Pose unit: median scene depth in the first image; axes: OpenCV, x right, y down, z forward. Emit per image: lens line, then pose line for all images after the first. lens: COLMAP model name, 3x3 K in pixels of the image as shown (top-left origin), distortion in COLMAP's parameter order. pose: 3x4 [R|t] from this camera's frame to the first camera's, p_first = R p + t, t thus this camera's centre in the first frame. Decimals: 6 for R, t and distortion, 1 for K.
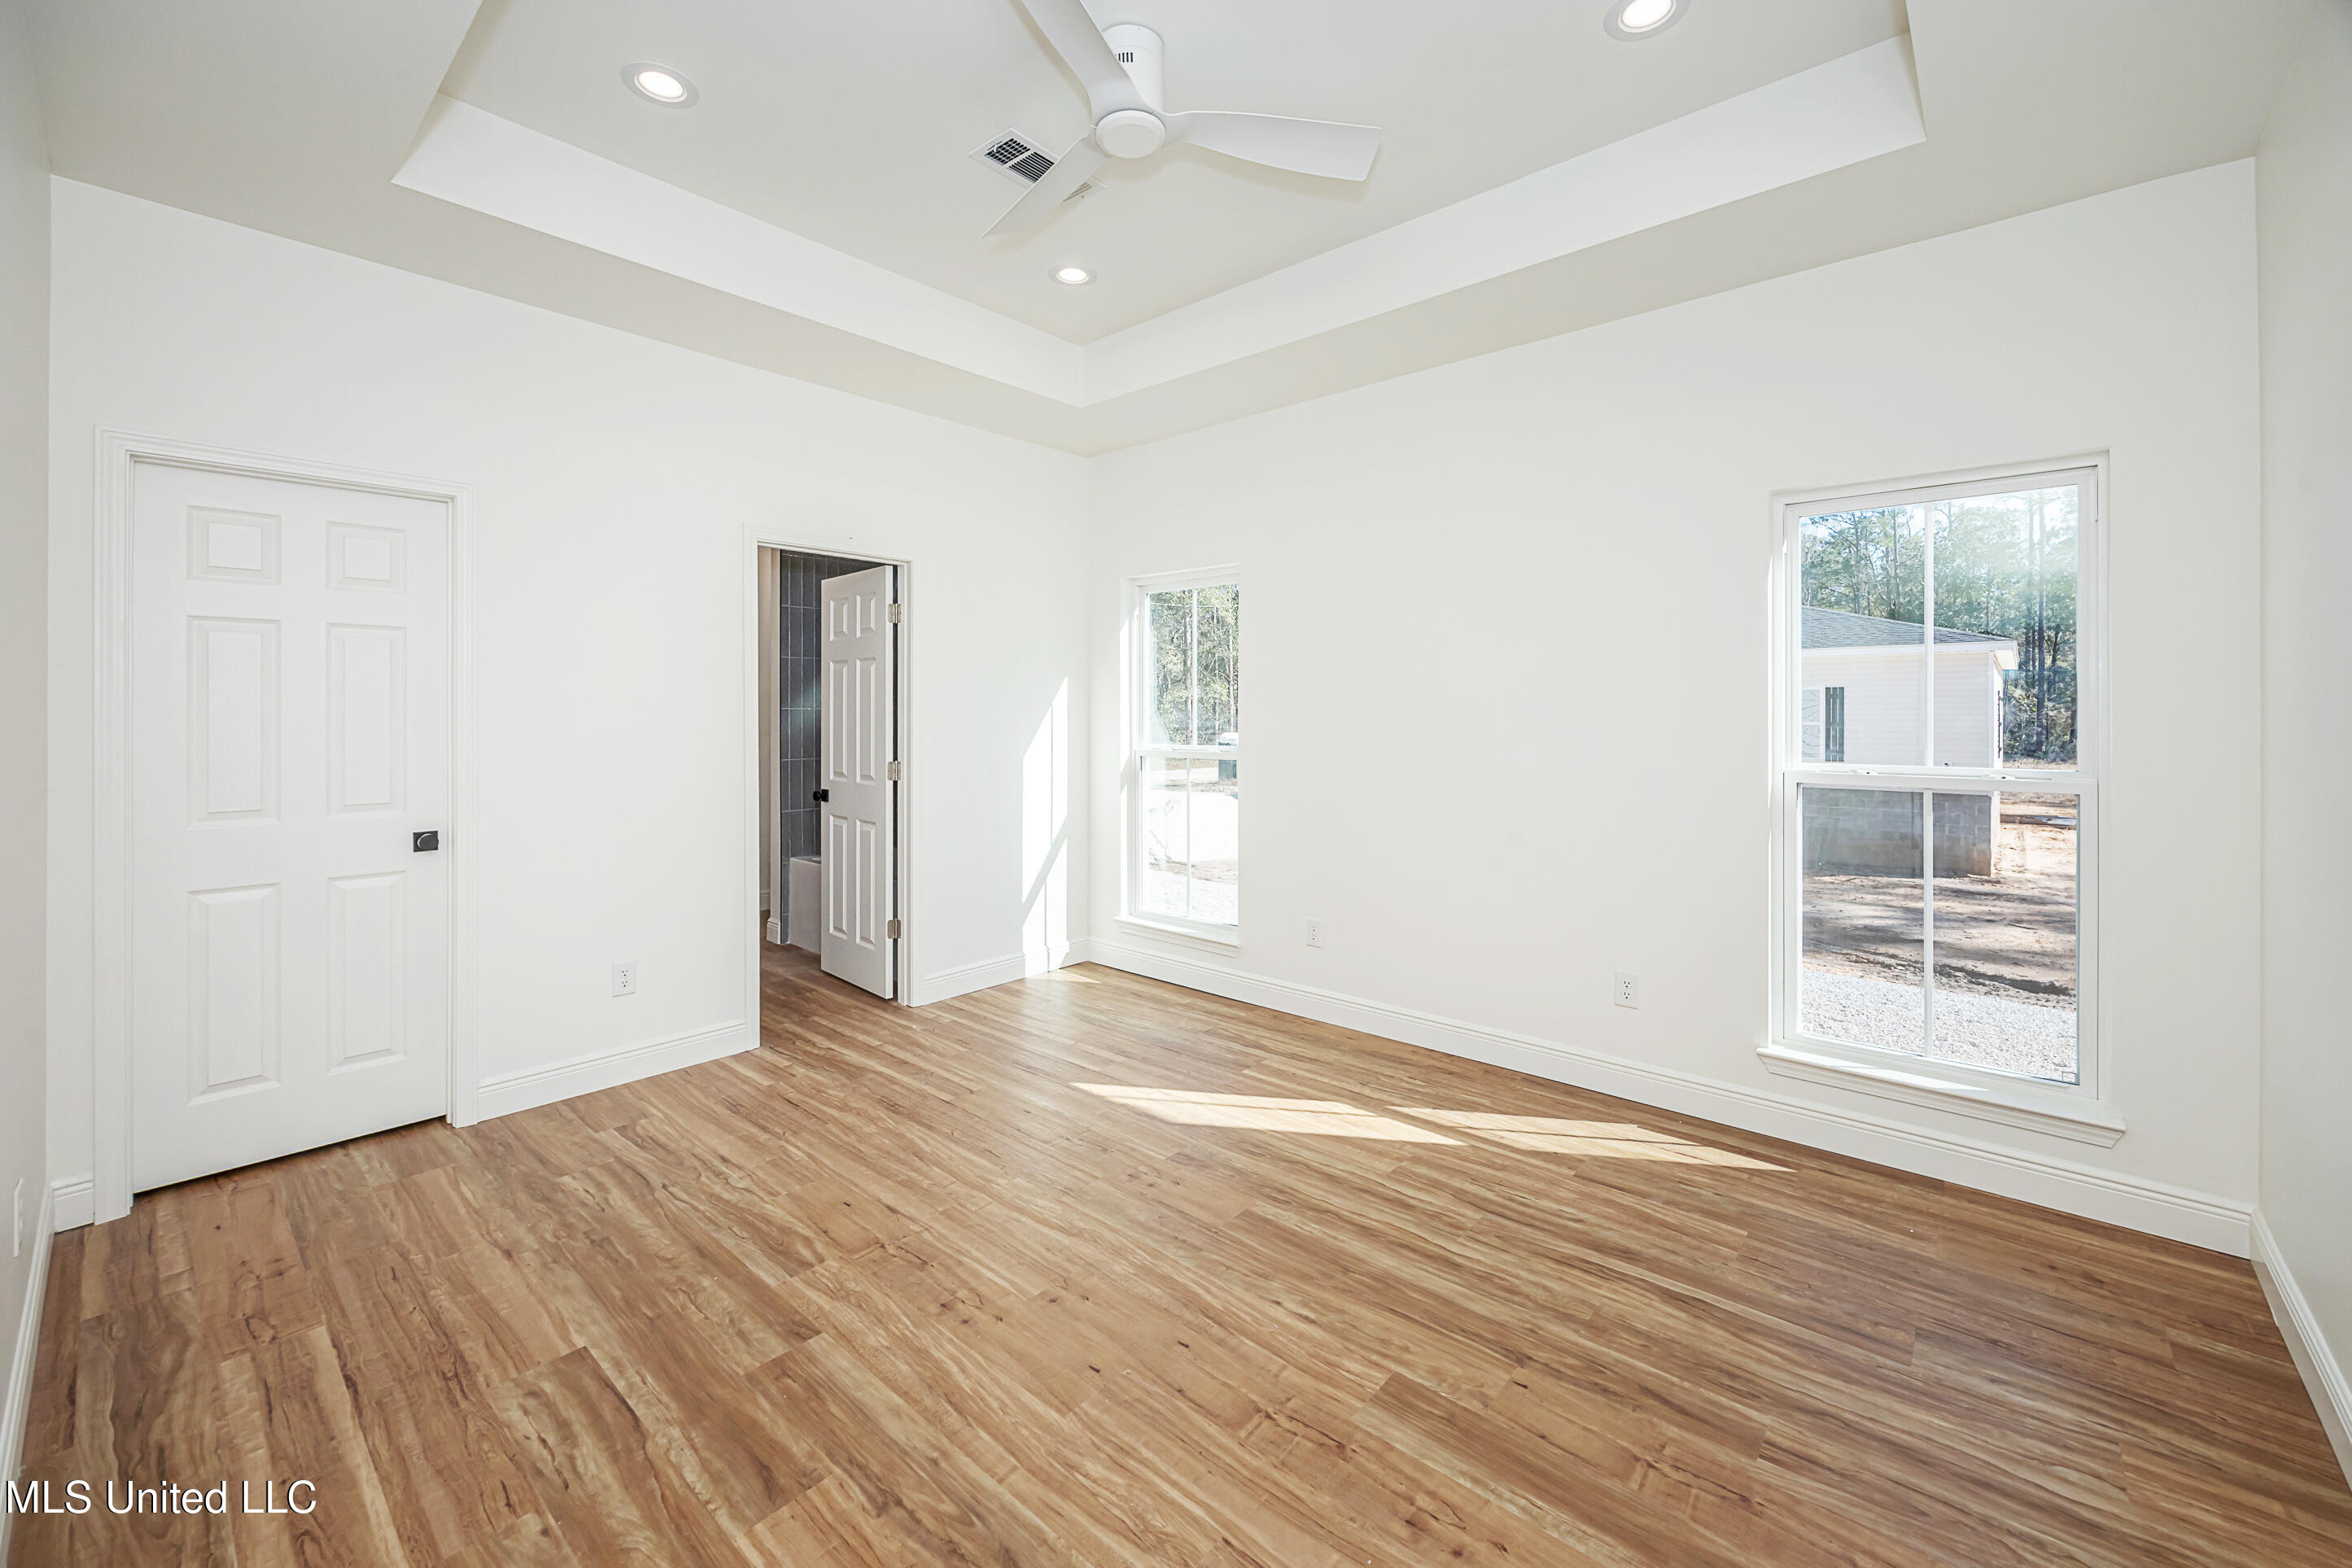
lens RADIAL K [[934.7, 0, 1174.6], [0, 934.7, 731.9], [0, 0, 1]] dist [-0.001114, 0.000471]
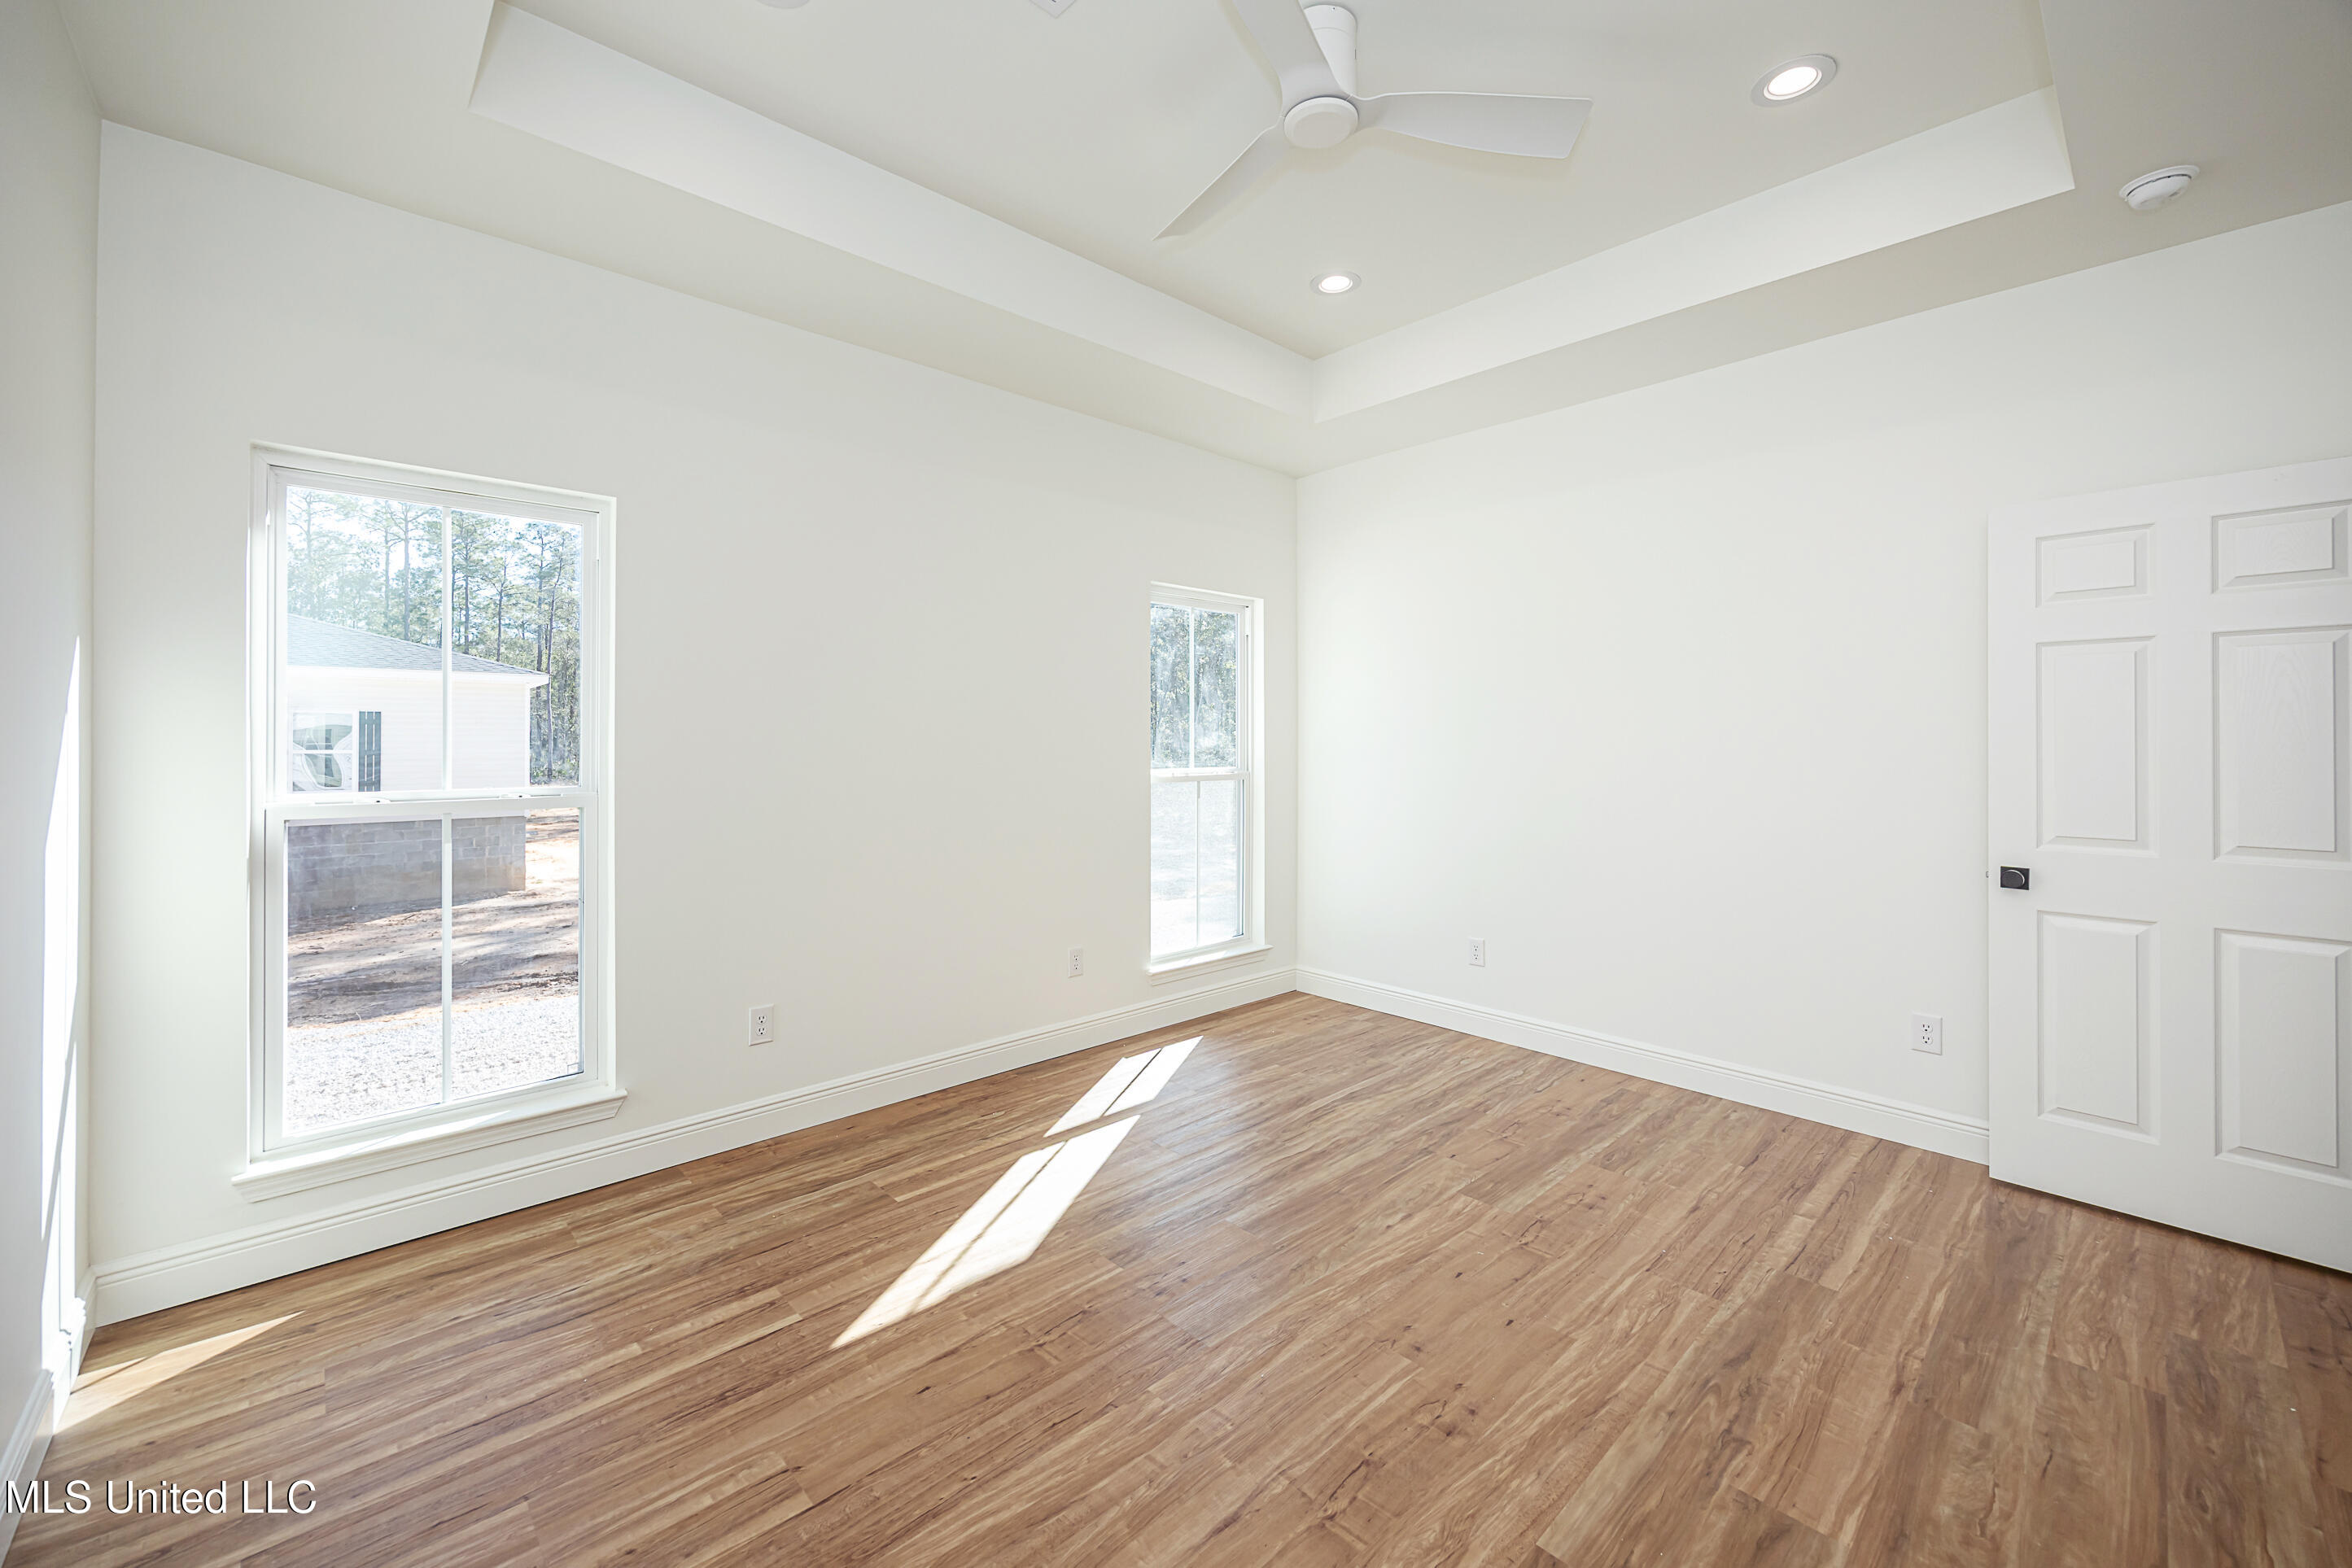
lens RADIAL K [[934.7, 0, 1174.6], [0, 934.7, 731.9], [0, 0, 1]] dist [-0.001114, 0.000471]
pose [[0.092518, 0.009636, 0.995664, -1.134681], [0.020334, 0.999726, -0.011565, -0.010085], [-0.995503, 0.021315, 0.092297, 1.180747]]
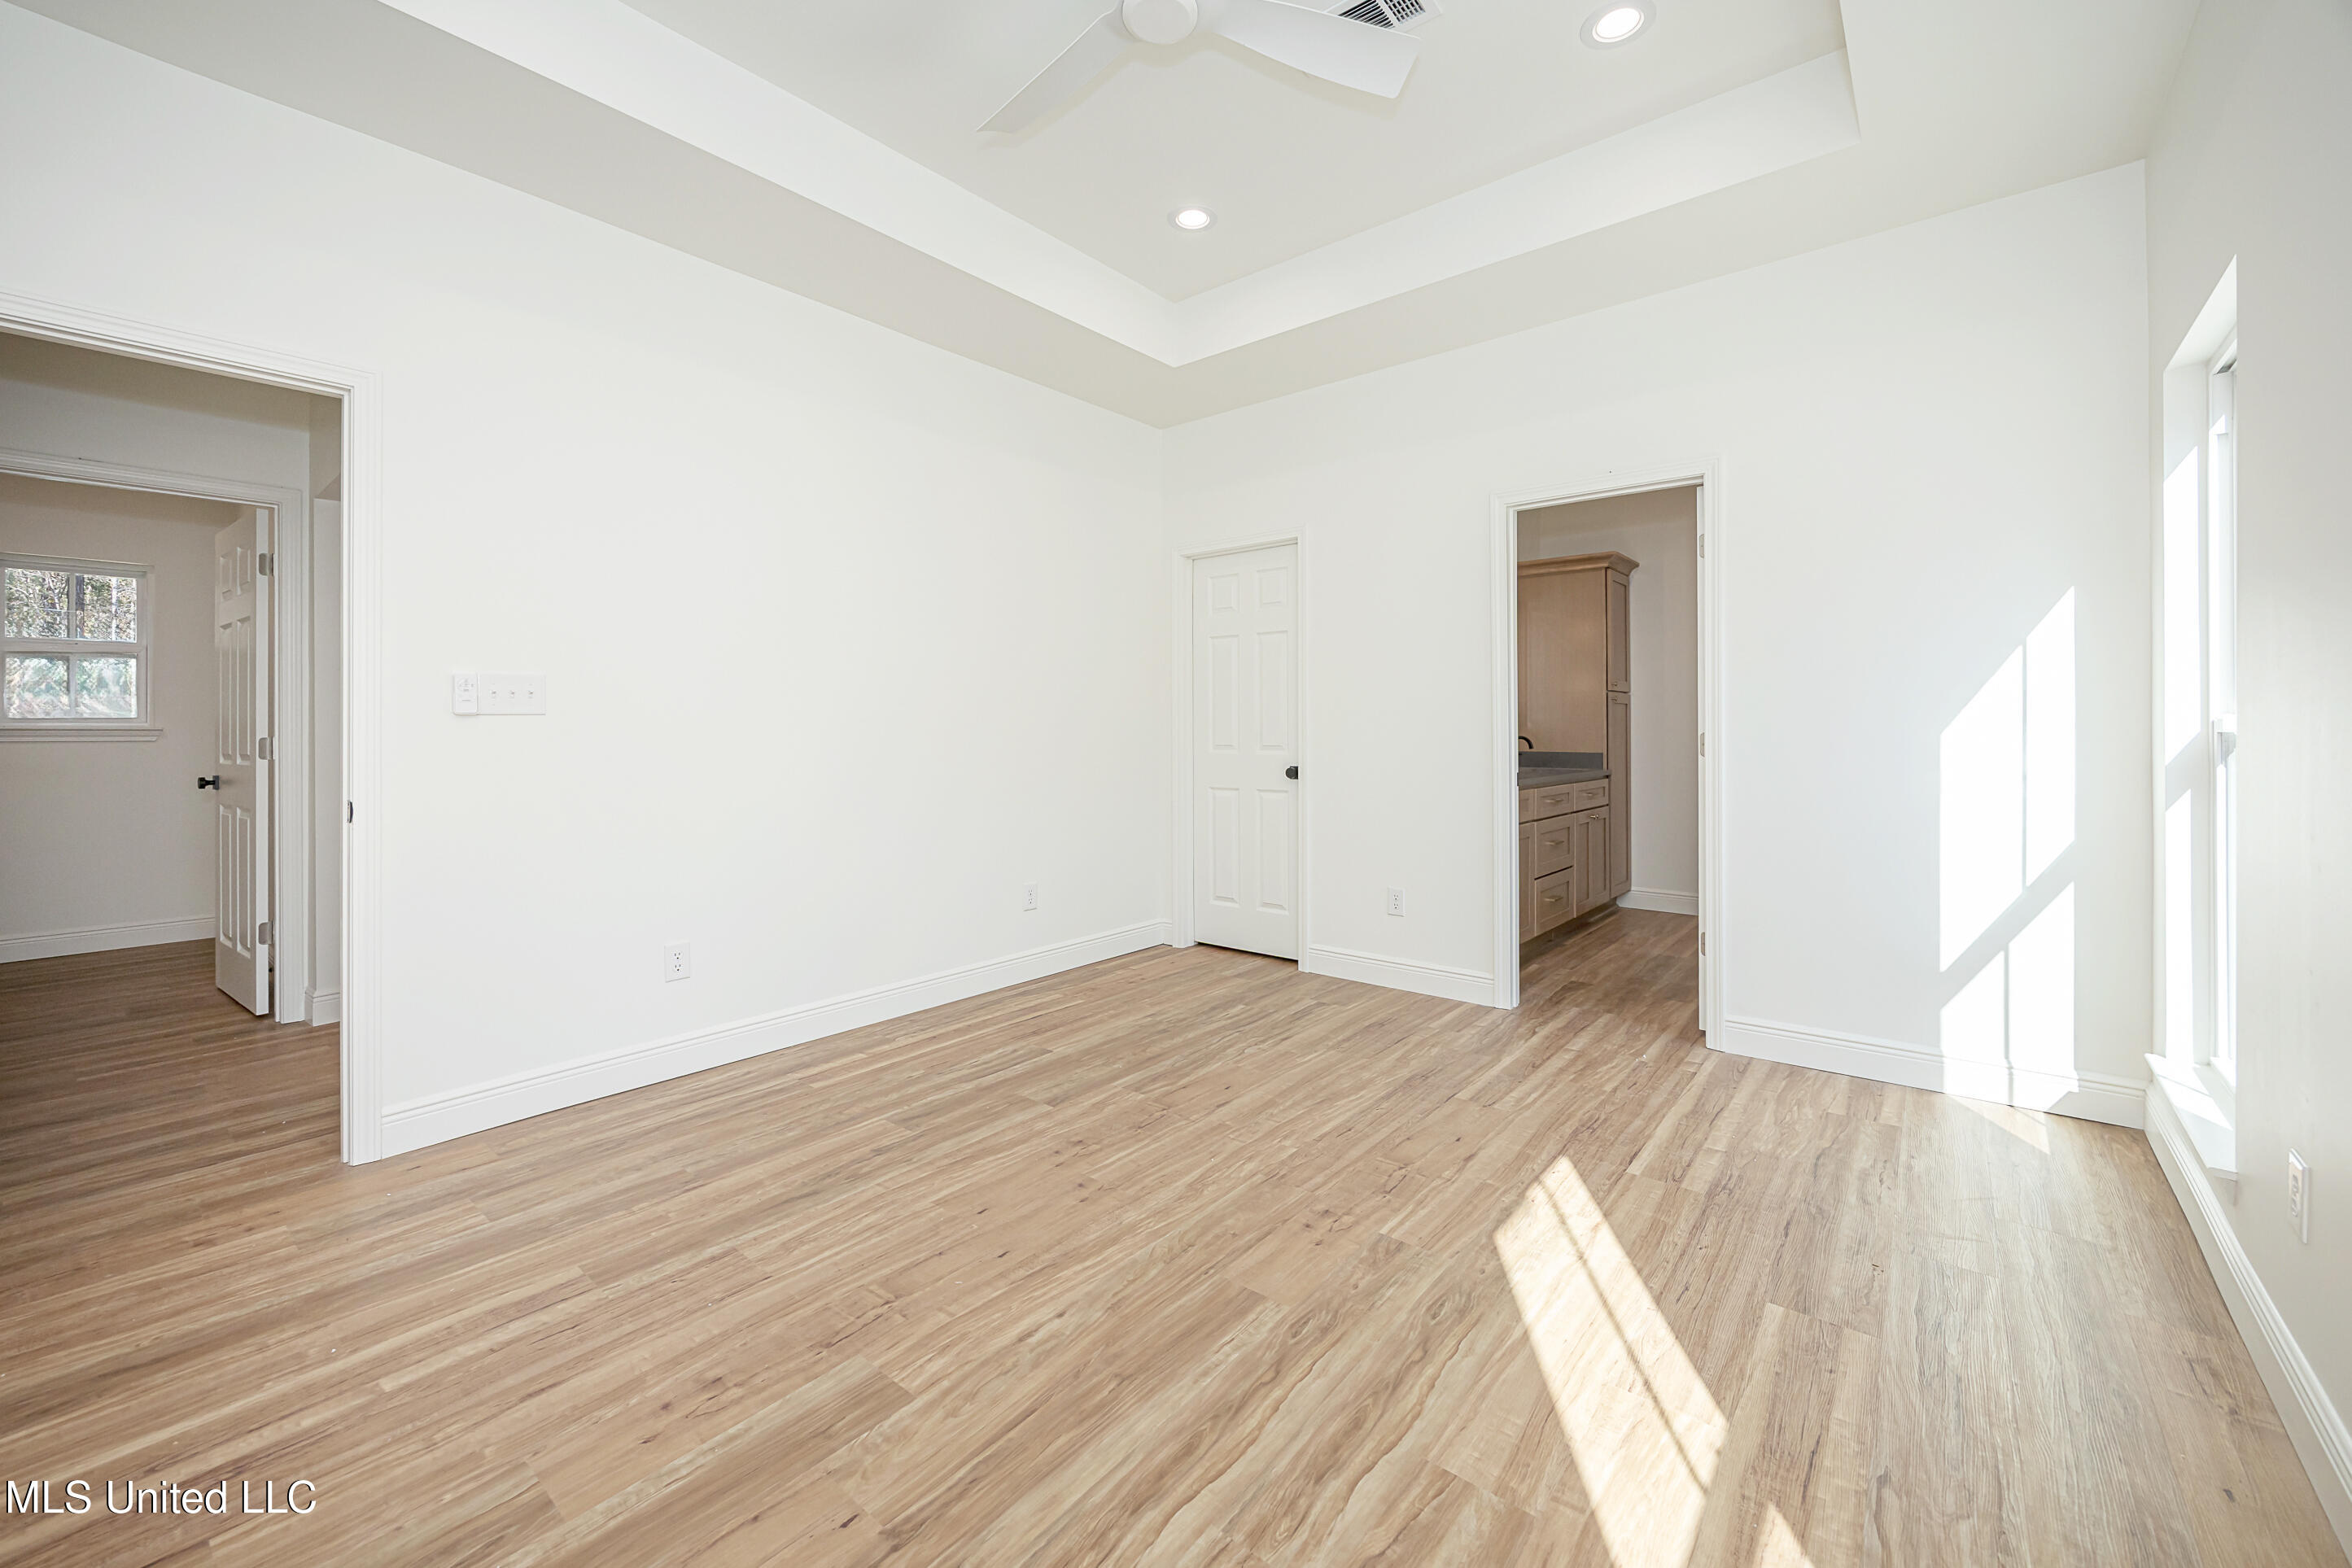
lens RADIAL K [[934.7, 0, 1174.6], [0, 934.7, 731.9], [0, 0, 1]] dist [-0.001114, 0.000471]
pose [[0.036973, -0.000530, -0.999316, 0.983468], [-0.016598, 0.999862, -0.001144, 0.086844], [0.999178, 0.016629, 0.036959, 1.093084]]
